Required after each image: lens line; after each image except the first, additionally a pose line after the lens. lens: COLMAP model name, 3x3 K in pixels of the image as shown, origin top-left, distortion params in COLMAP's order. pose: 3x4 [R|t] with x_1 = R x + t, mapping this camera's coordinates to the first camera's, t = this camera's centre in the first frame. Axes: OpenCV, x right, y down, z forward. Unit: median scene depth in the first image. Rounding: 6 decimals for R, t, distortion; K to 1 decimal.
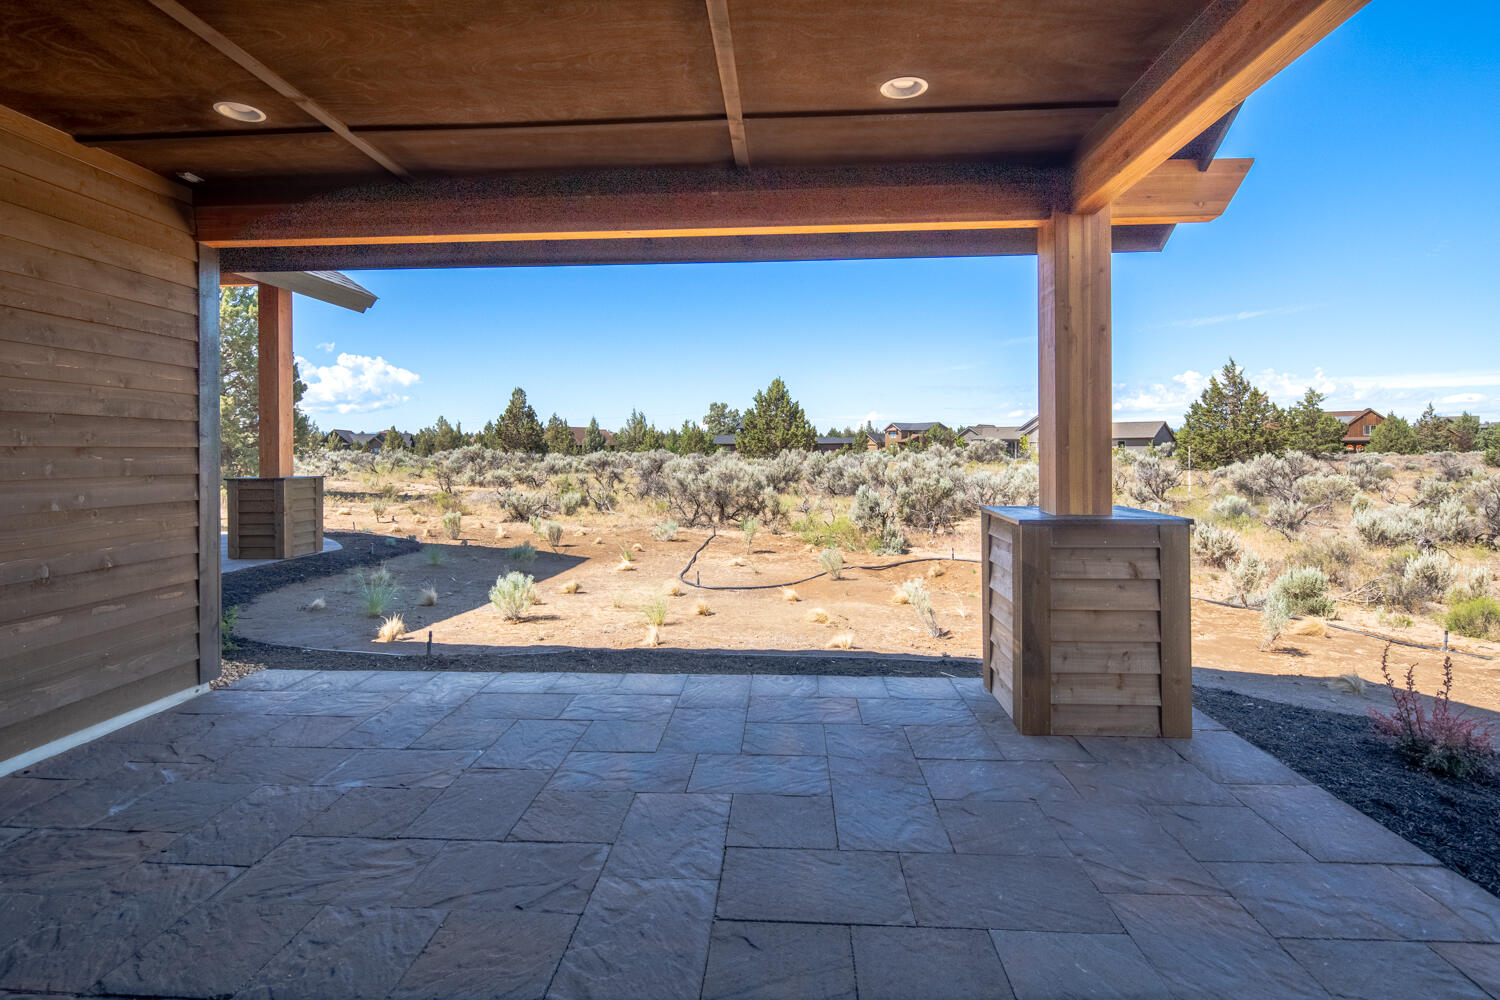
lens RADIAL K [[734.9, 0, 750.7], [0, 734.9, 449.3], [0, 0, 1]] dist [-0.000957, -0.000187]
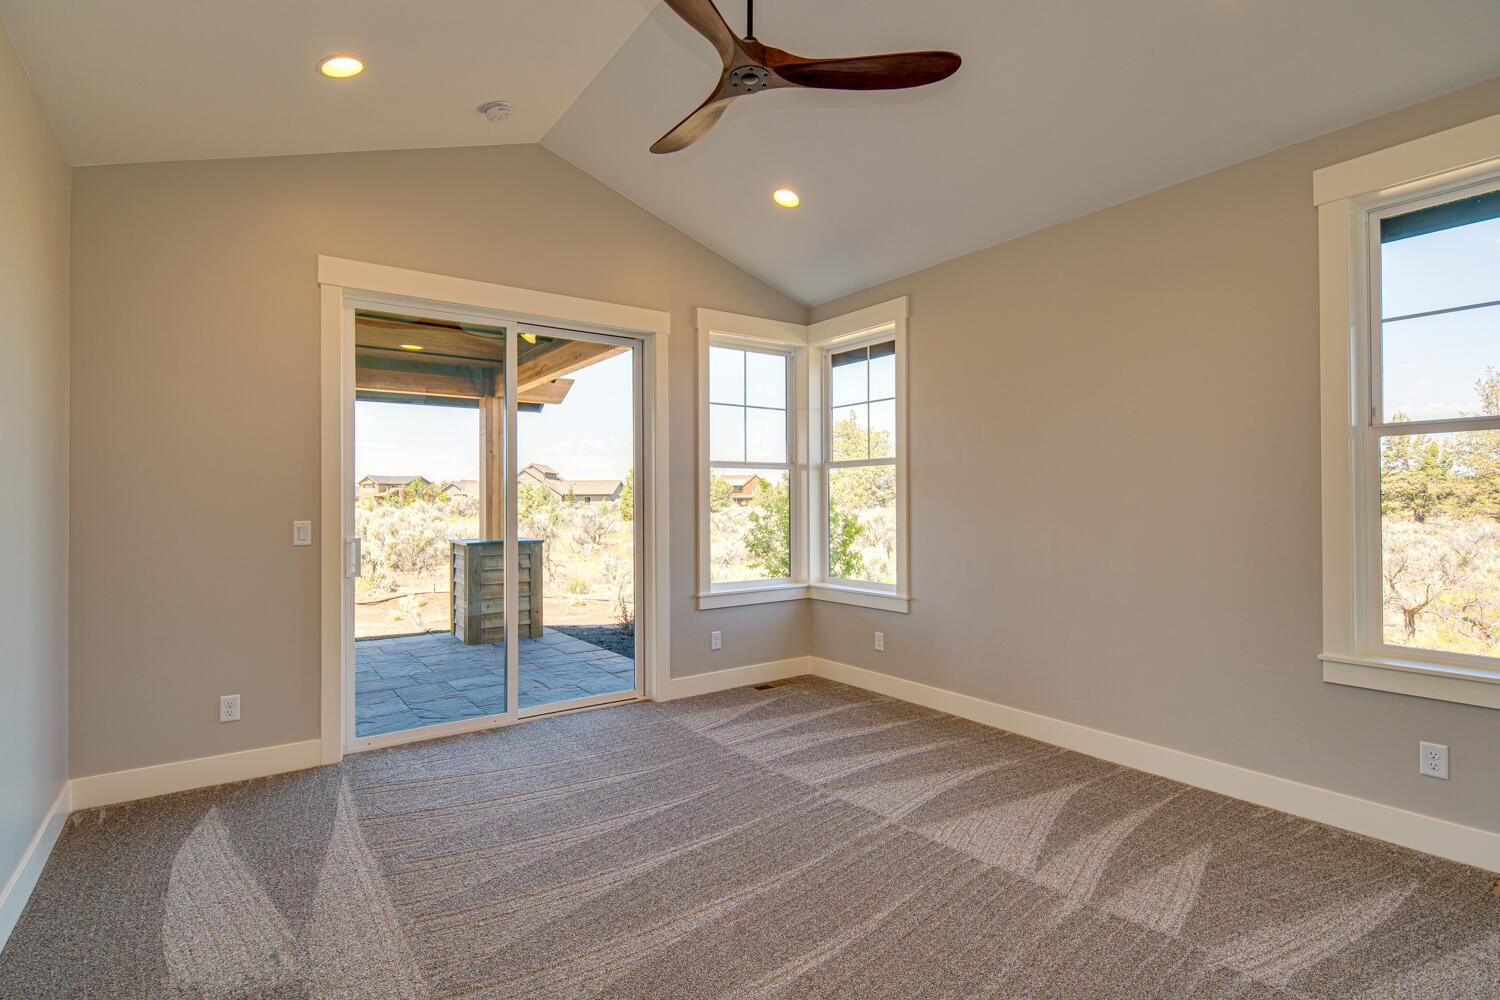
lens RADIAL K [[737.6, 0, 744.2], [0, 737.6, 501.5], [0, 0, 1]] dist [0.006638, -0.004002]
pose [[0.787333, 0.001730, 0.616525, -0.077152], [-0.000180, 0.999997, -0.002577, -0.004836], [-0.616528, 0.001918, 0.787331, -0.284558]]
